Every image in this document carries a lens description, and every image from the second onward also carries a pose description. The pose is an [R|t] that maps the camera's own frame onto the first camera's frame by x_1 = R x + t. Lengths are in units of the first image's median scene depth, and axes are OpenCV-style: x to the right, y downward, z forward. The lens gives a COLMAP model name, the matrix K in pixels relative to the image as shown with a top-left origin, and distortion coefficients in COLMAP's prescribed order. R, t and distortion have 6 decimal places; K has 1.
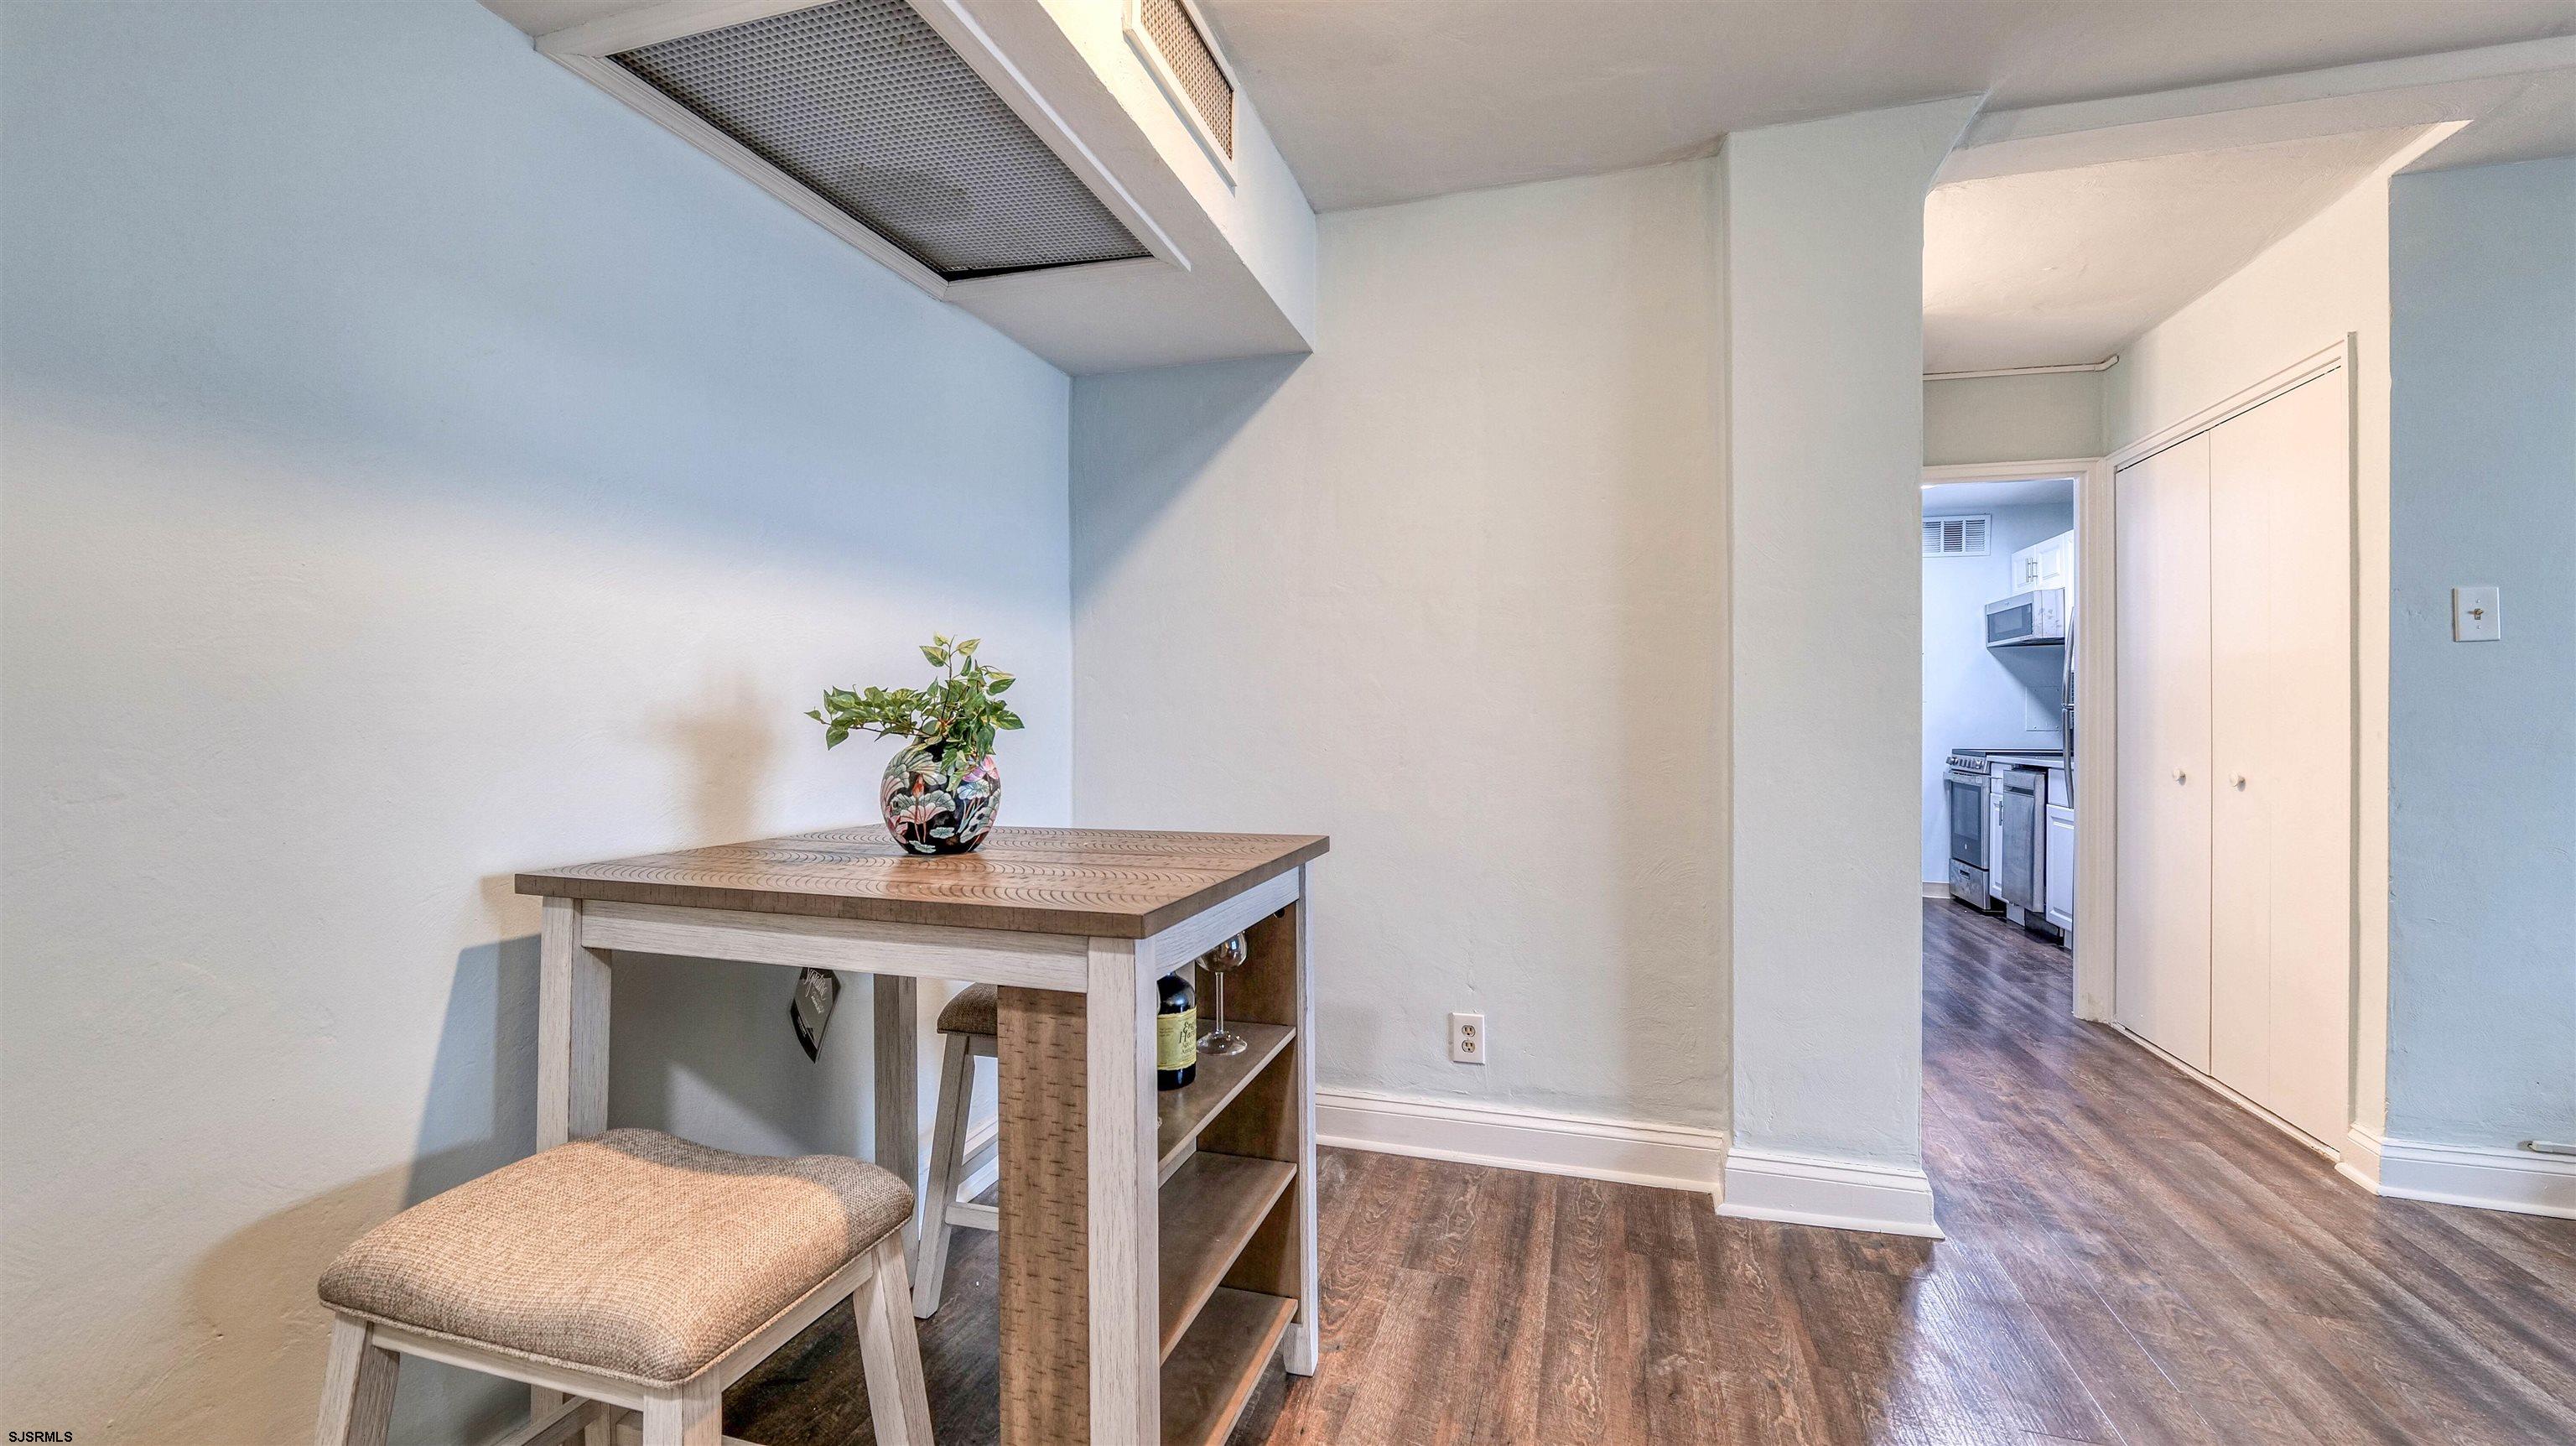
lens RADIAL K [[1035.2, 0, 1253.0], [0, 1035.2, 713.2], [0, 0, 1]] dist [-0.027760, 0.000337]
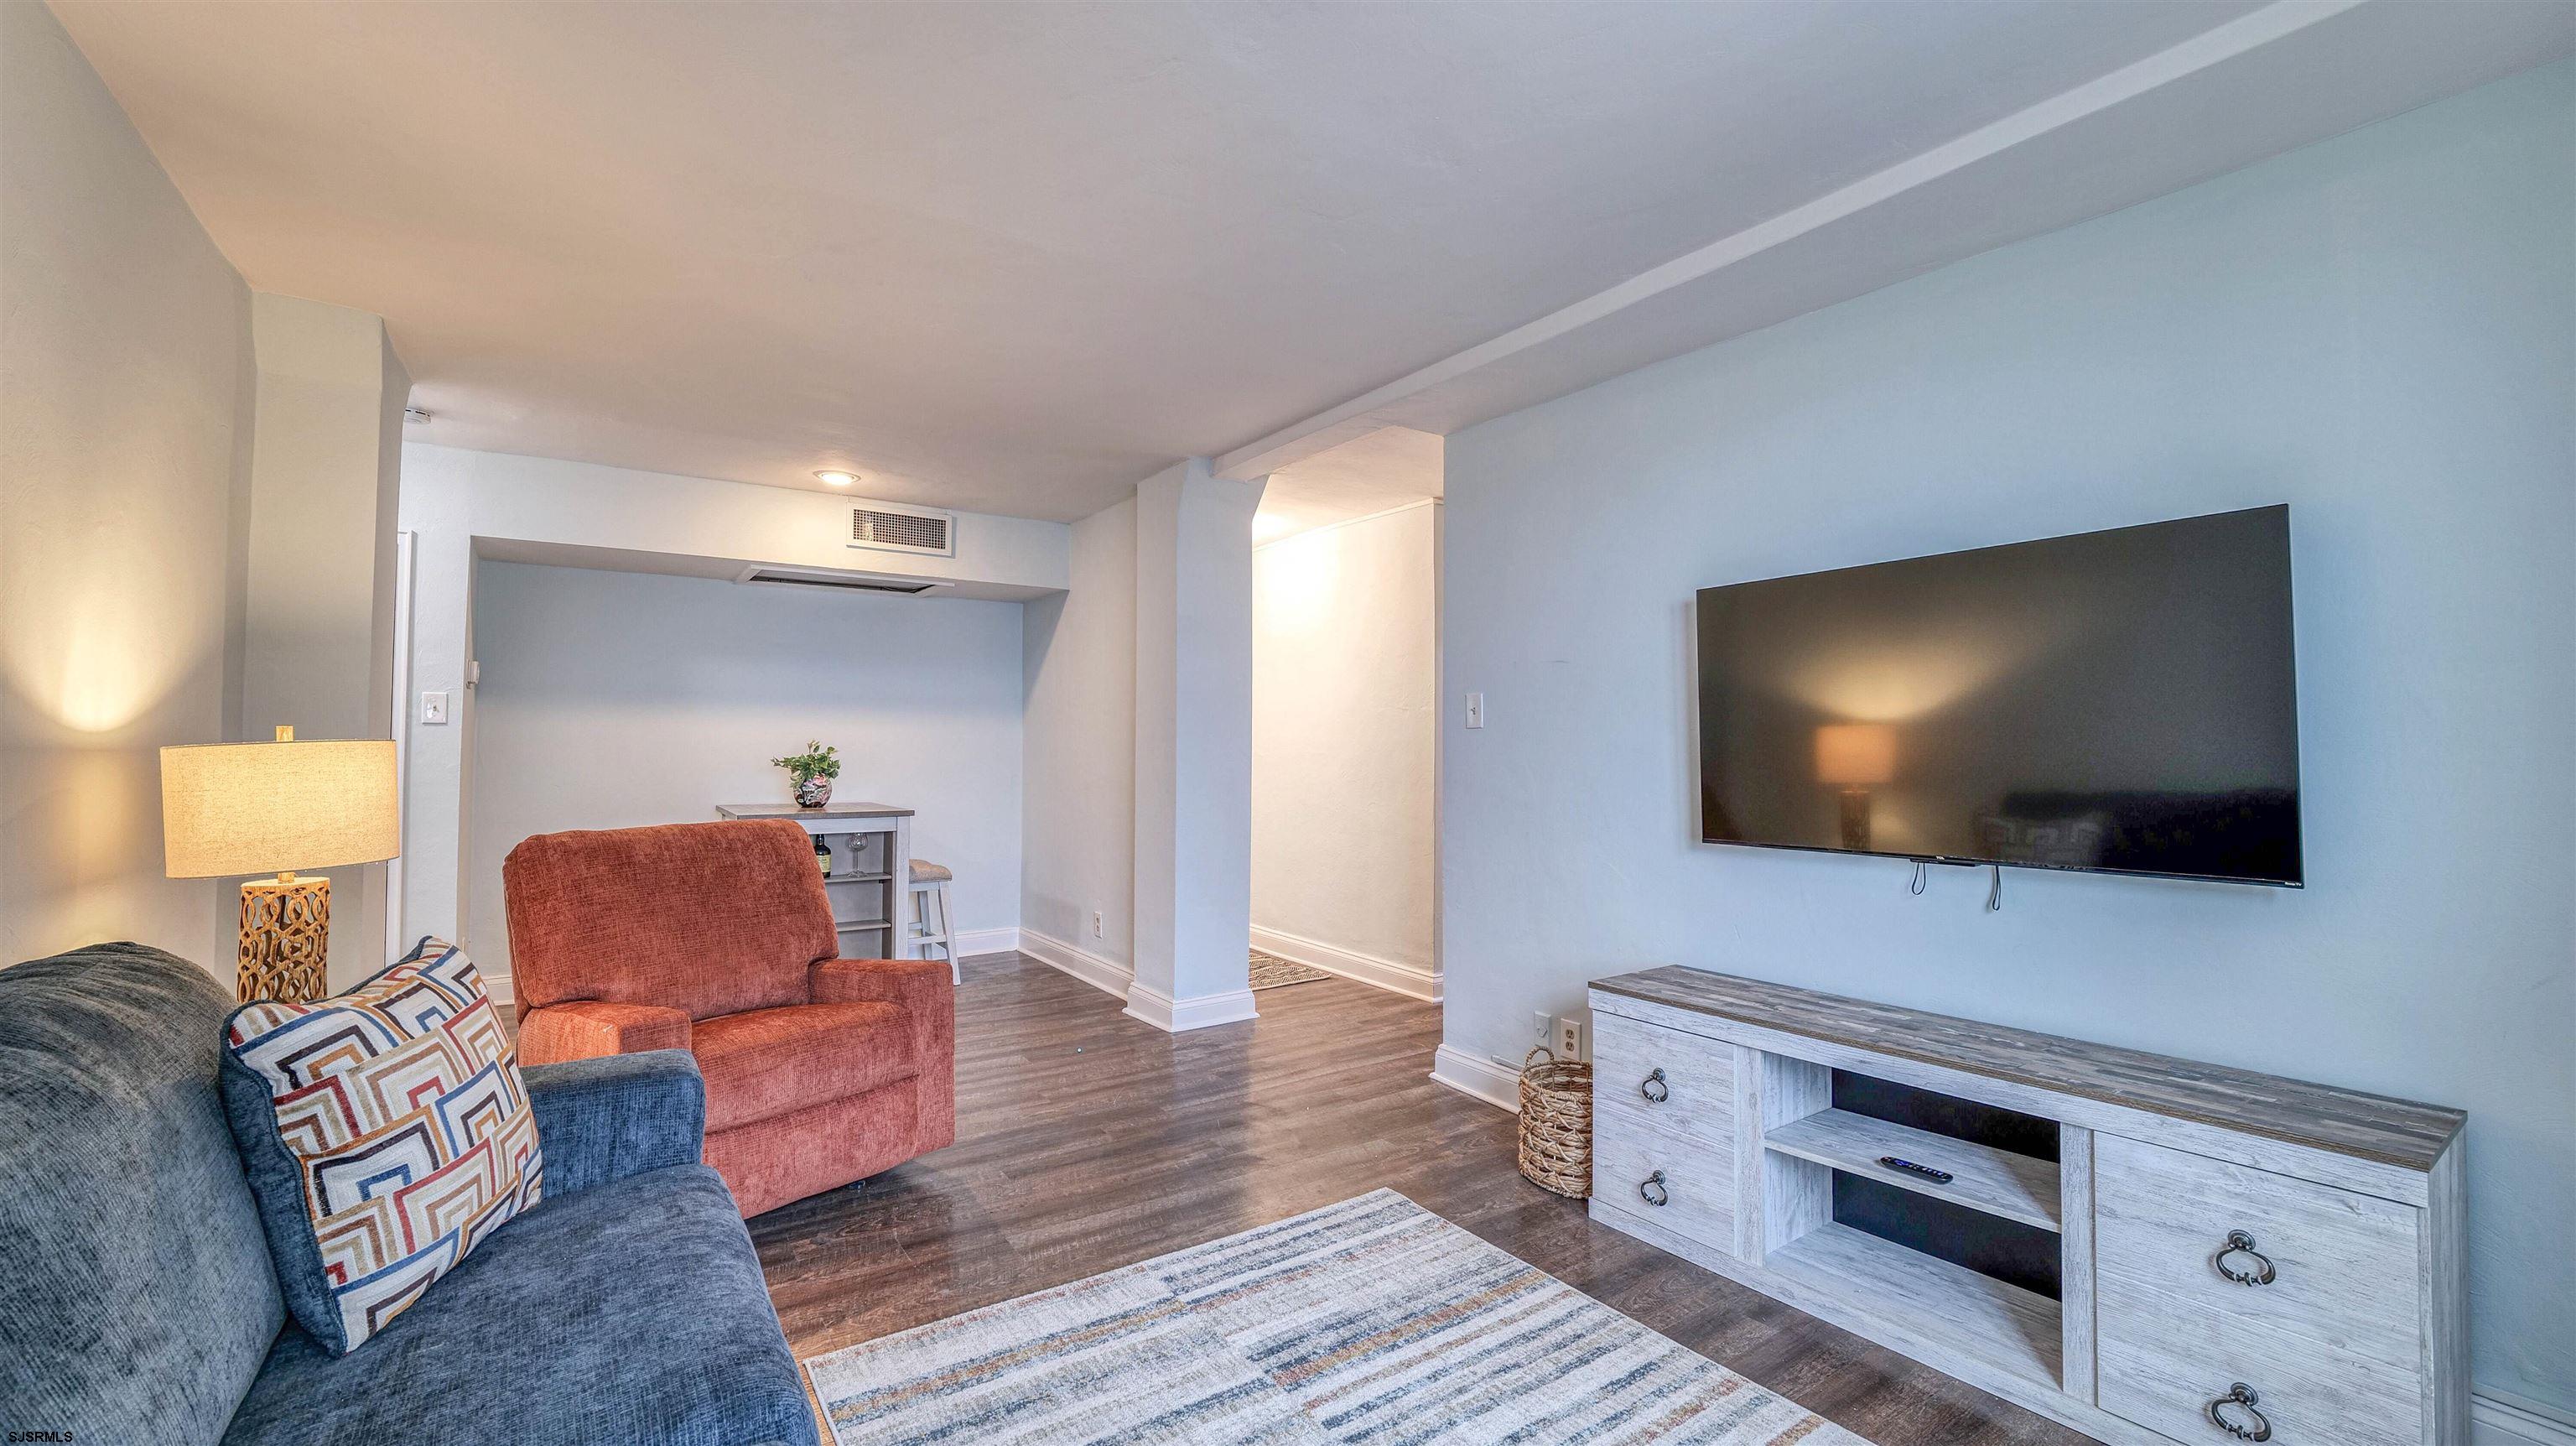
lens RADIAL K [[1049.3, 0, 1276.0], [0, 1049.3, 714.9], [0, 0, 1]] dist [-0.010295, 0.000314]
pose [[0.797302, -0.016409, -0.603357, 1.597521], [-0.003442, 0.999491, -0.031731, -0.033092], [0.603570, 0.027376, 0.796840, -0.409296]]
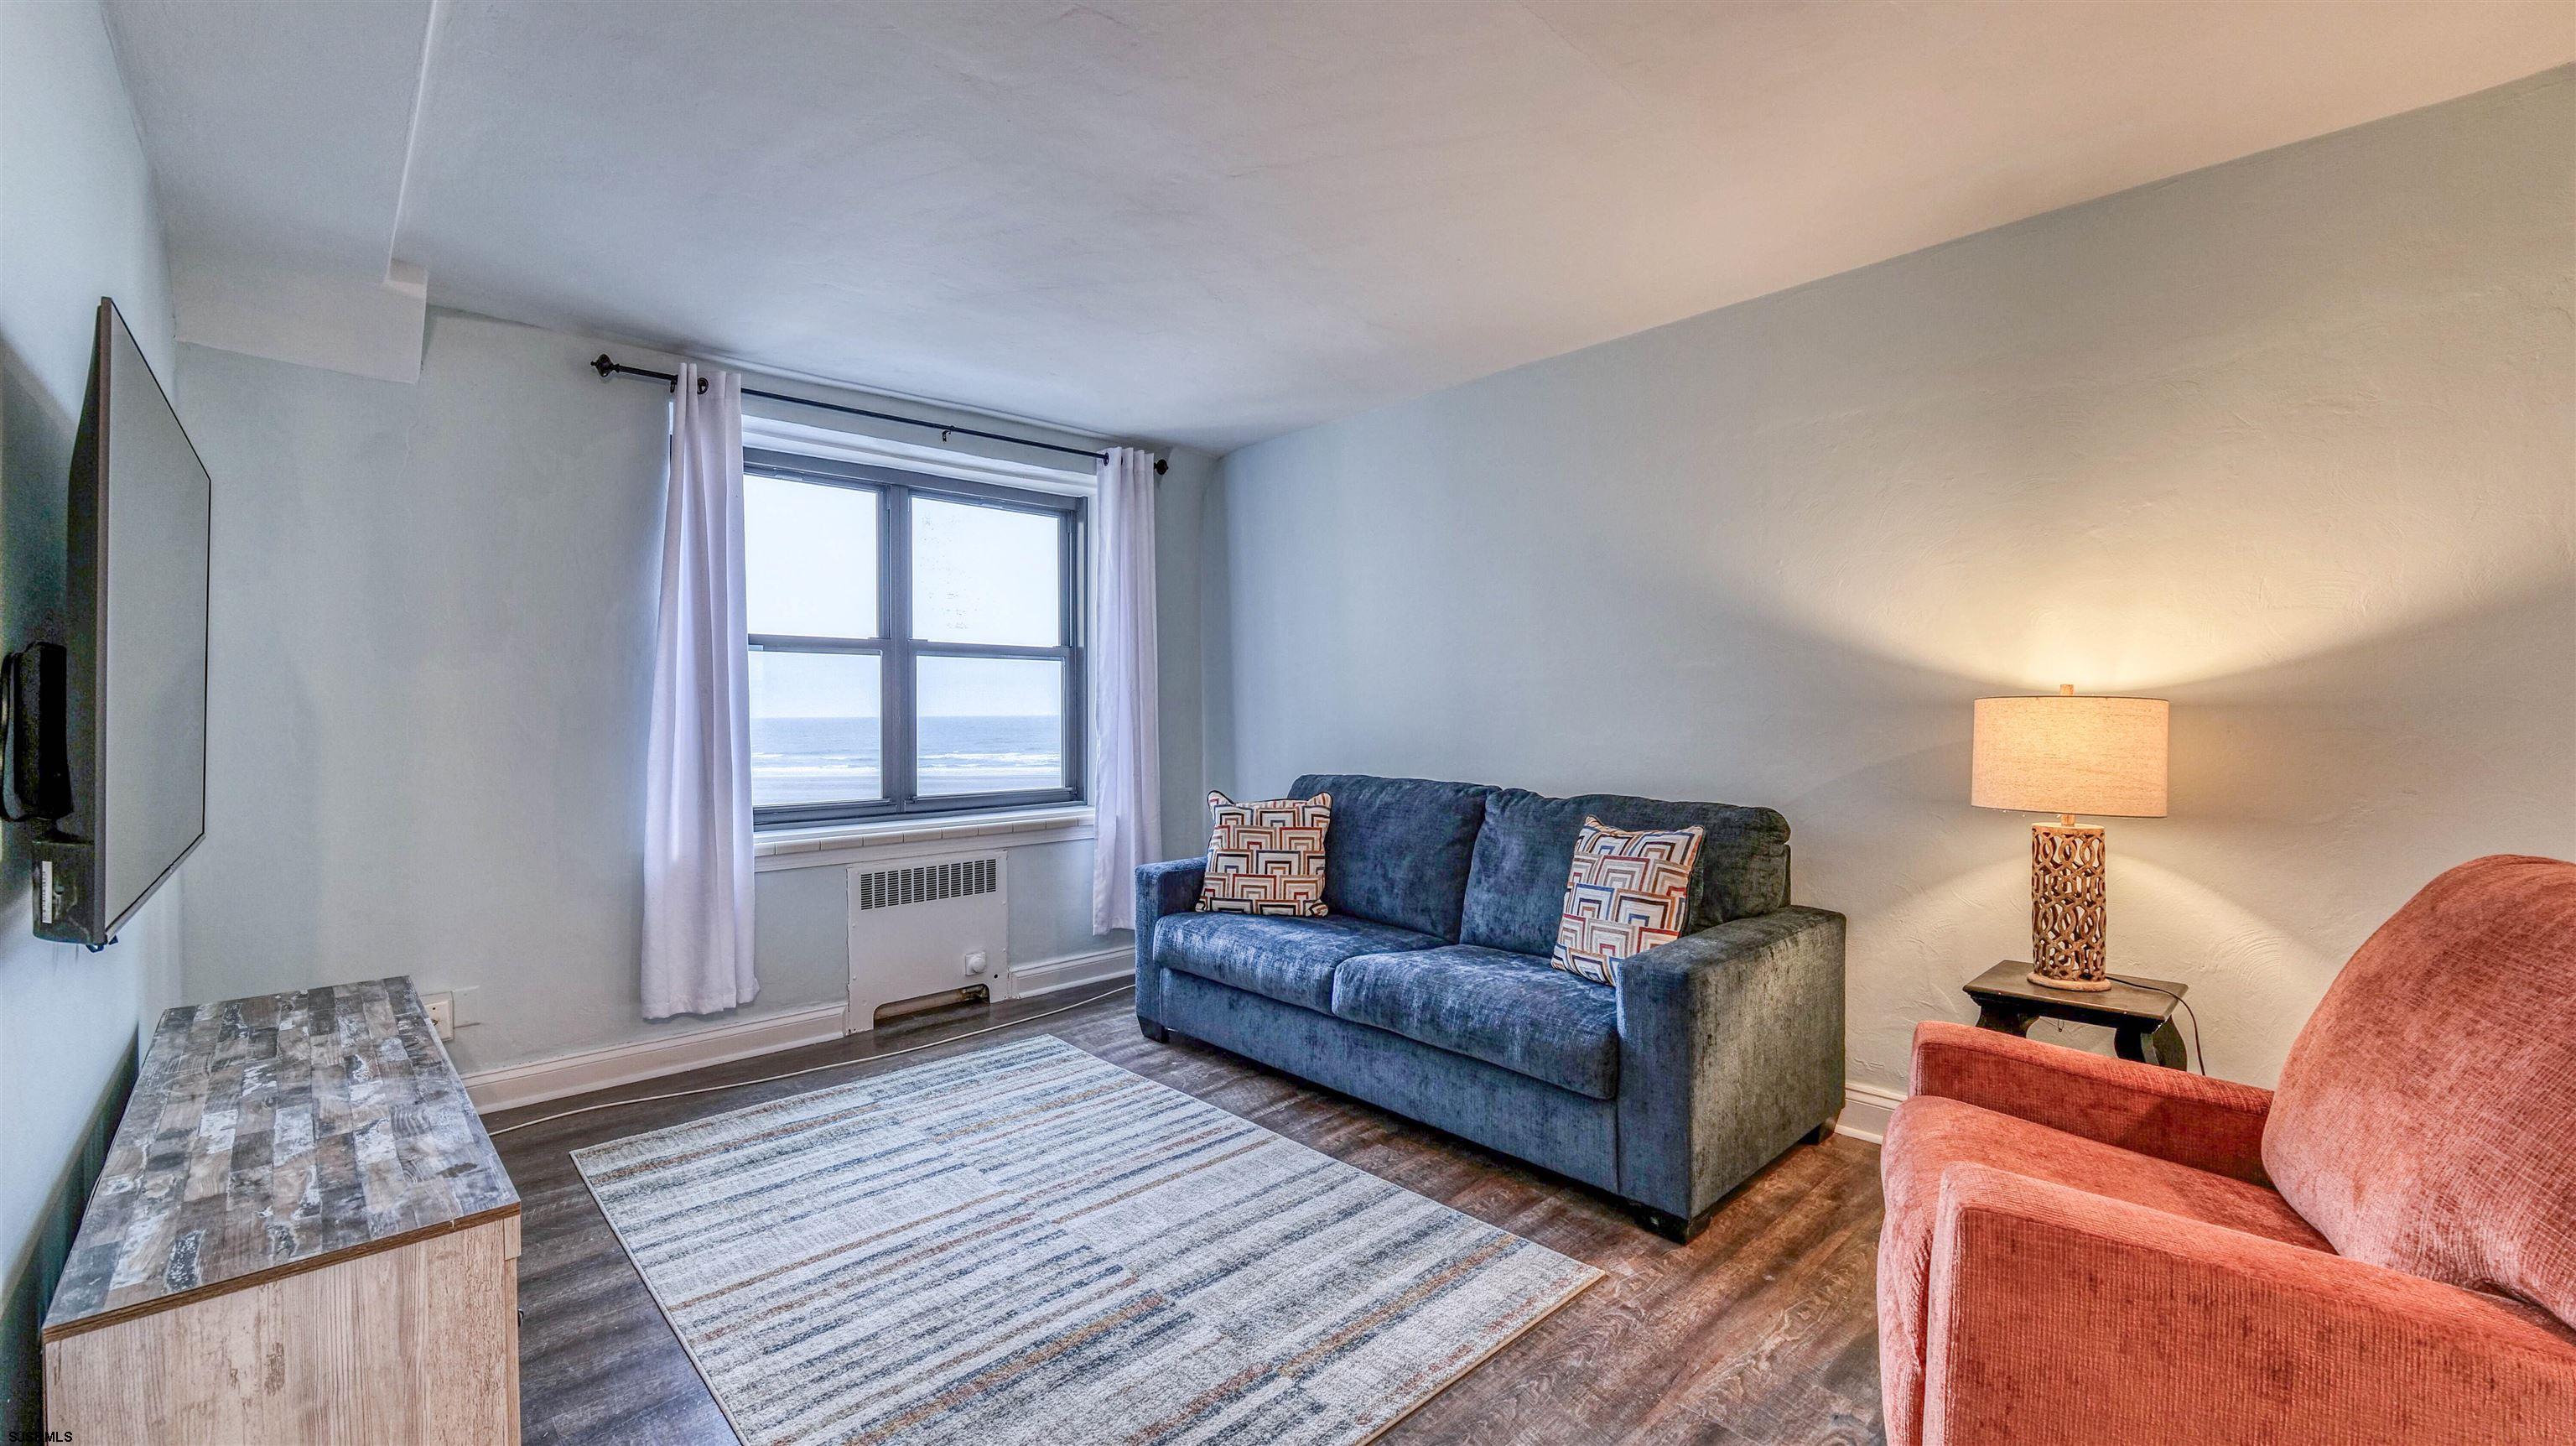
lens RADIAL K [[1049.3, 0, 1276.0], [0, 1049.3, 714.9], [0, 0, 1]] dist [-0.010295, 0.000314]
pose [[-0.879670, 0.003659, 0.475571, 0.728005], [0.006482, 0.999970, 0.004296, -0.029462], [-0.475541, 0.006861, -0.879667, 0.793909]]
